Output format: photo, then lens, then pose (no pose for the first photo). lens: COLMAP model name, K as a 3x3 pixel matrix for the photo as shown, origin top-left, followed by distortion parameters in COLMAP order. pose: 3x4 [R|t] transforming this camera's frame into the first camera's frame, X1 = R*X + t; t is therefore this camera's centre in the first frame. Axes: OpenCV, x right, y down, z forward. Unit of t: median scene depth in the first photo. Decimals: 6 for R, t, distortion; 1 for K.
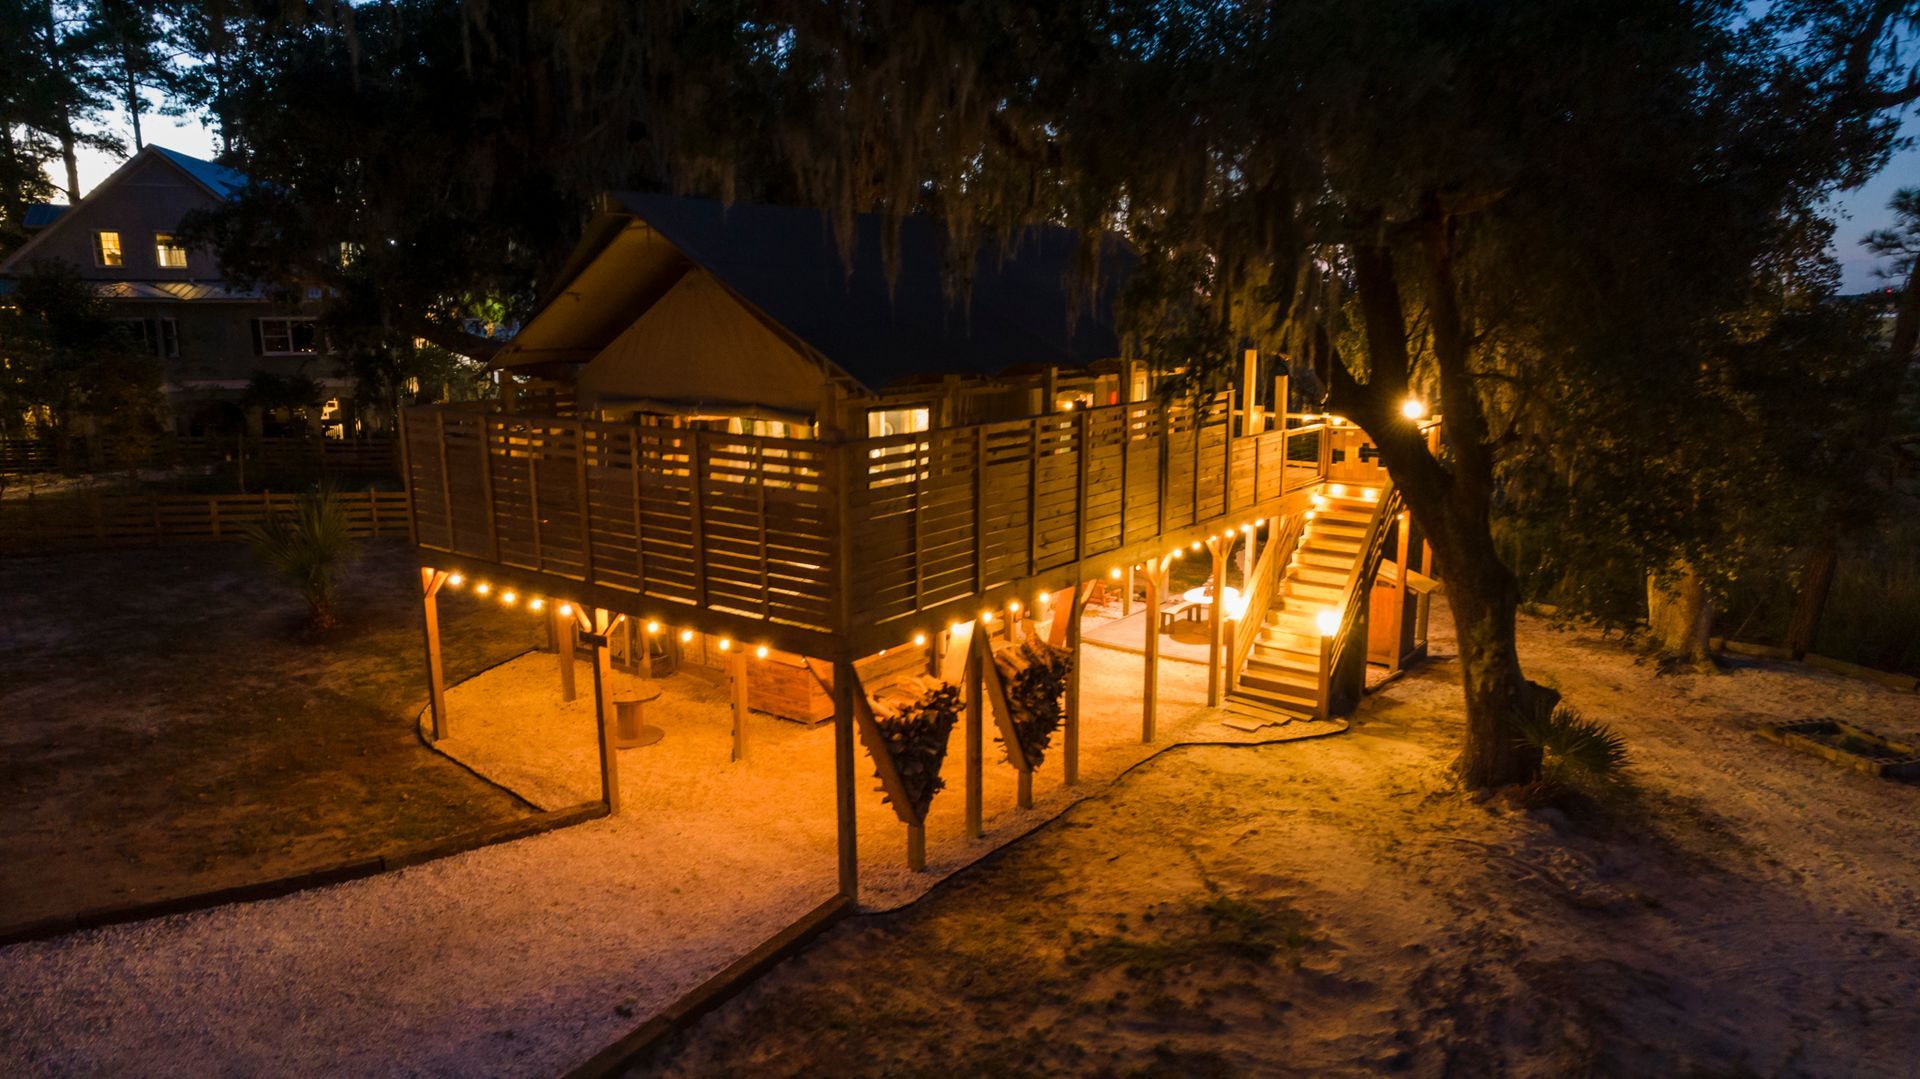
lens RADIAL K [[1198.5, 0, 958.2], [0, 1198.5, 571.7], [0, 0, 1]] dist [-0.011864, 0.001718]
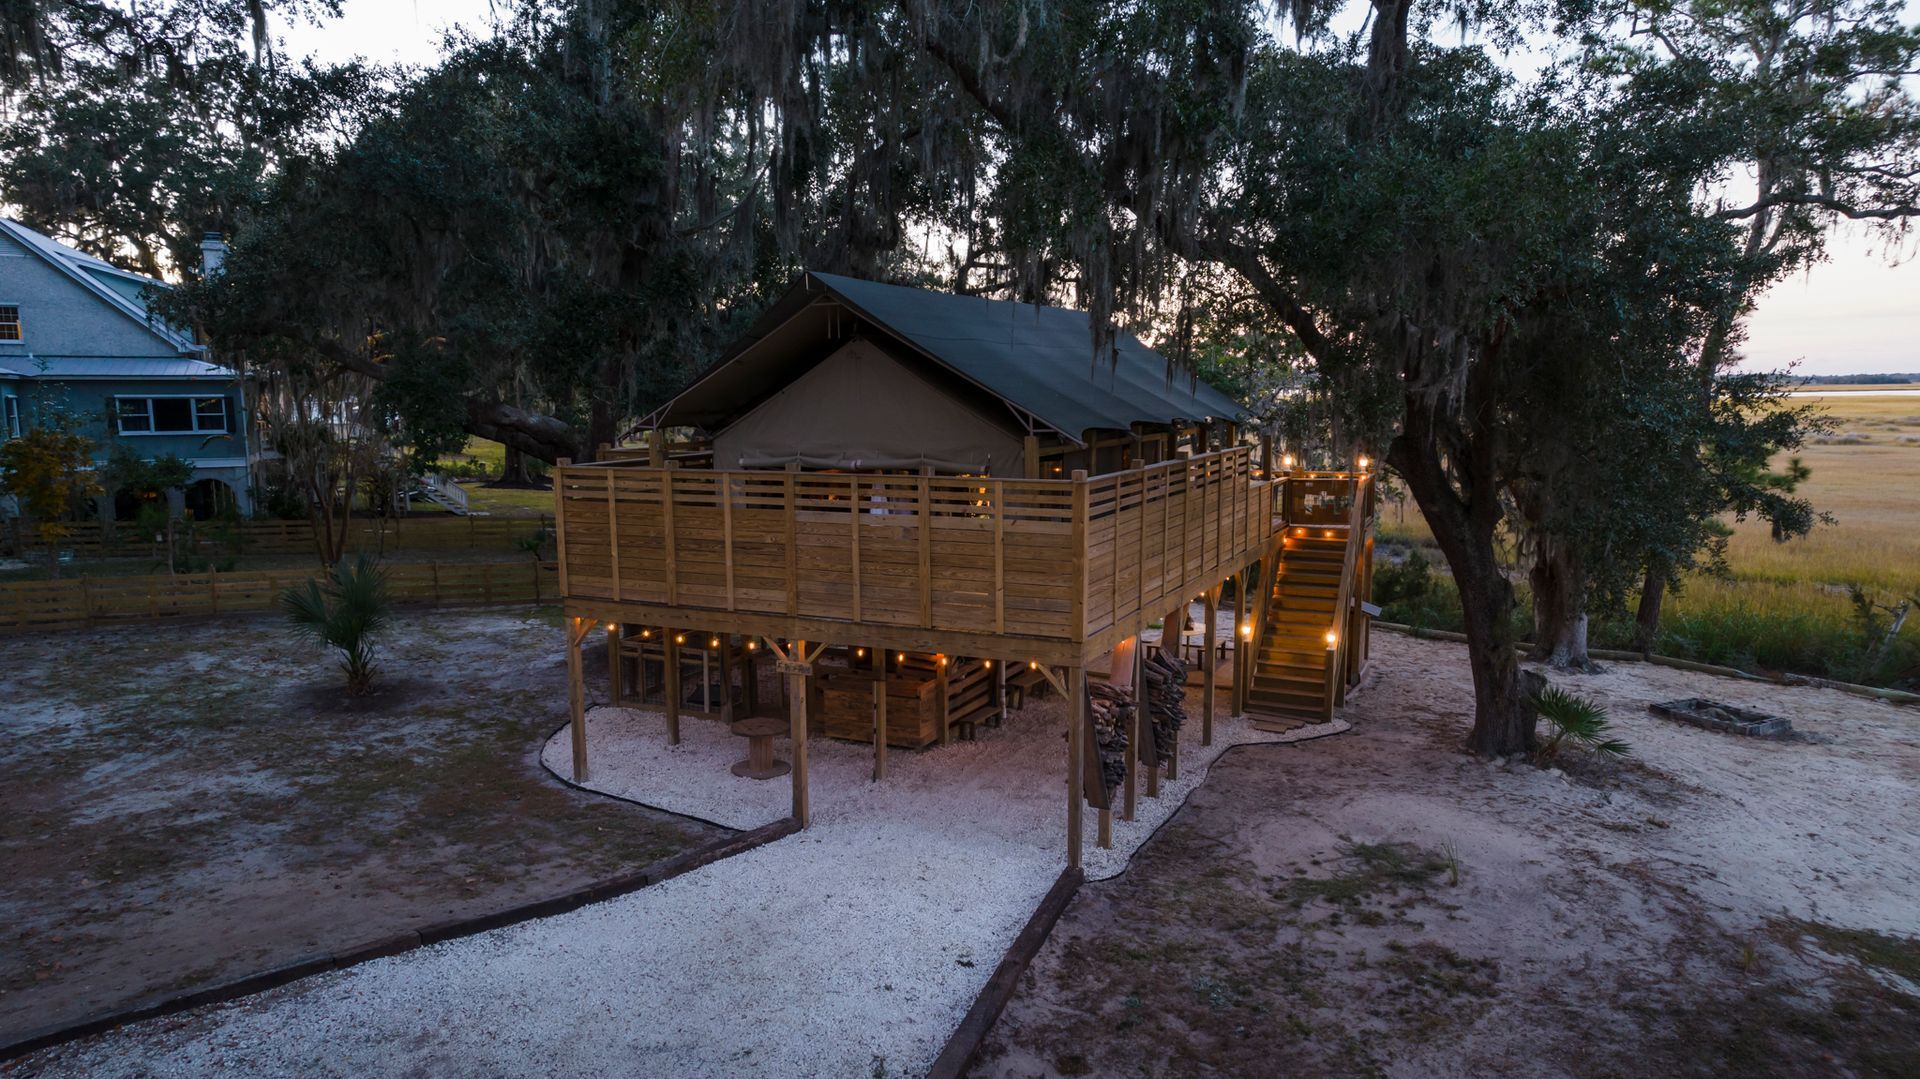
lens RADIAL K [[1198.5, 0, 958.2], [0, 1198.5, 571.7], [0, 0, 1]] dist [-0.011864, 0.001718]
pose [[0.978889, -0.031191, 0.202000, -0.361215], [0.045030, 0.996915, -0.064283, 0.044633], [-0.199372, 0.072022, 0.977274, -0.116682]]
